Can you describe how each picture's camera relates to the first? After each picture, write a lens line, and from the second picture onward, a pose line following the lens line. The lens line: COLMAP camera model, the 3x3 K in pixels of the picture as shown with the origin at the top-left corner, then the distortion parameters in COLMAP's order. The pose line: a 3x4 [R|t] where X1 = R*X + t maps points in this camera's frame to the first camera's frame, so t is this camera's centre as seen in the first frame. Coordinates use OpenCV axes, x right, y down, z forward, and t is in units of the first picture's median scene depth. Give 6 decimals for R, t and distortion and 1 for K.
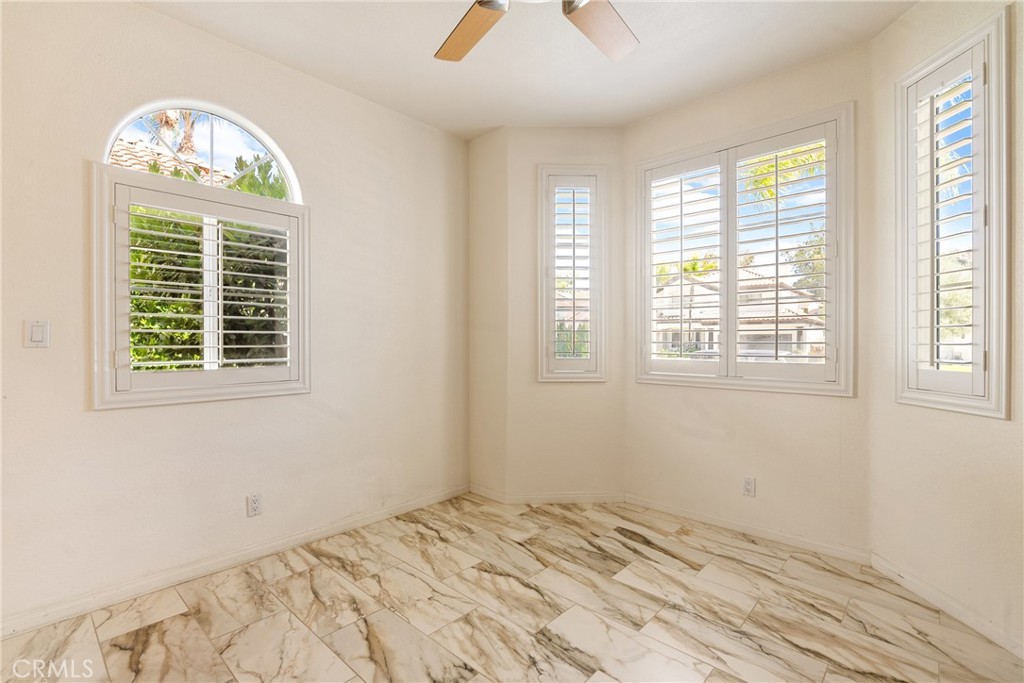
lens RADIAL K [[465.9, 0, 510.2], [0, 465.9, 344.0], [0, 0, 1]] dist [-0.002804, 0.000198]
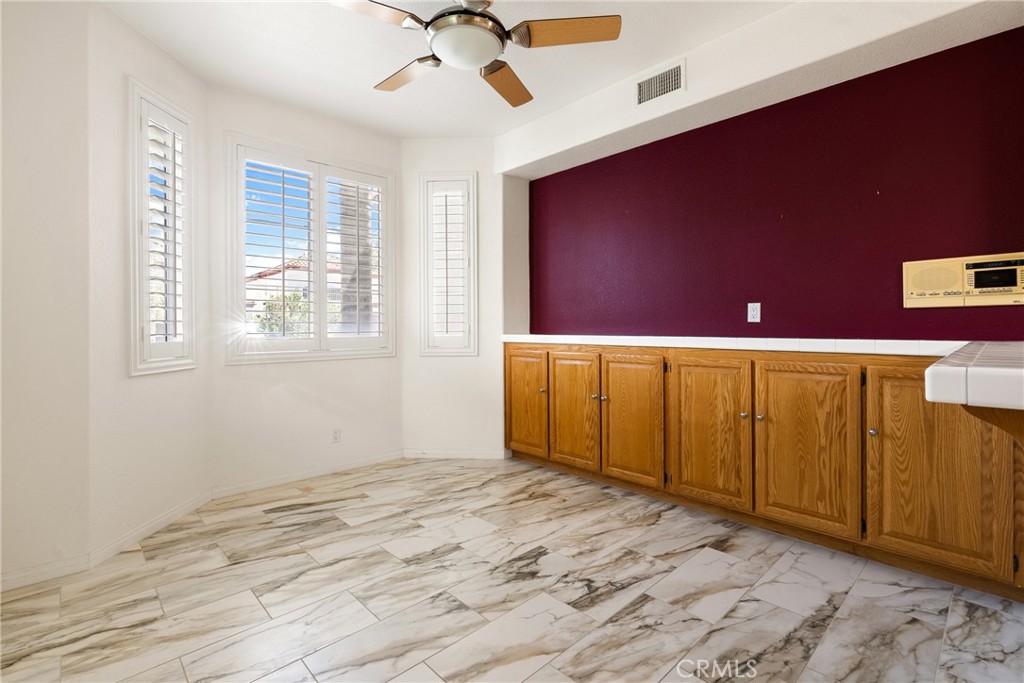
lens RADIAL K [[465.9, 0, 510.2], [0, 465.9, 344.0], [0, 0, 1]] dist [-0.002804, 0.000198]
pose [[0.066663, -0.036218, 0.997118, -0.824100], [0.014109, 0.999275, 0.035353, 0.020225], [-0.997676, 0.011712, 0.067126, 0.497612]]
